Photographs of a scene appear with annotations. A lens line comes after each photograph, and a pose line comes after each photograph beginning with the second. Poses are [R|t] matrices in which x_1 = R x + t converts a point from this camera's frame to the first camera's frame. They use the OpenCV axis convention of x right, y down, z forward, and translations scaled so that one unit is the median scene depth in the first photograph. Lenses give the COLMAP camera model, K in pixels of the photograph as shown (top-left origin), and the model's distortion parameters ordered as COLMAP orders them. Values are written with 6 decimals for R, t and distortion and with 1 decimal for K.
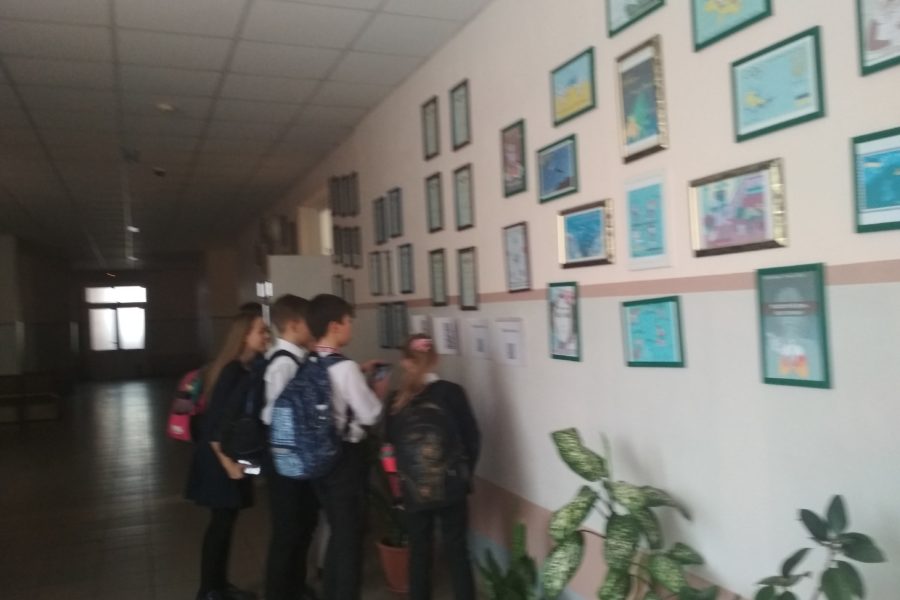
lens RADIAL K [[833.0, 0, 449.6], [0, 833.0, 300.5], [0, 0, 1]] dist [0.028948, 0.000000]
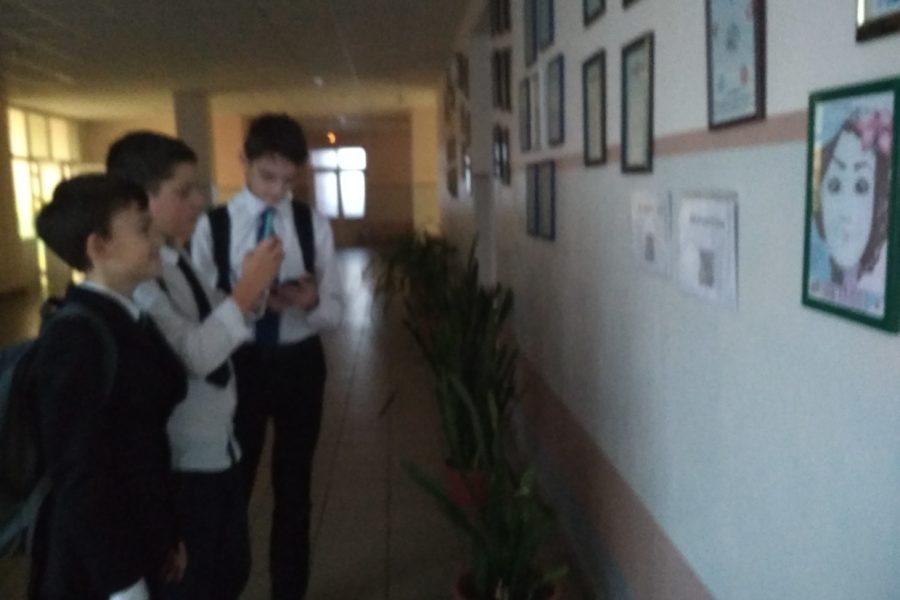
lens RADIAL K [[833.0, 0, 451.5], [0, 833.0, 299.9], [0, 0, 1]] dist [0.028948, 0.000000]
pose [[0.954085, 0.058405, -0.293788, 0.065600], [-0.012772, 0.987846, 0.154908, 0.010280], [0.299265, -0.144043, 0.943235, 0.482708]]
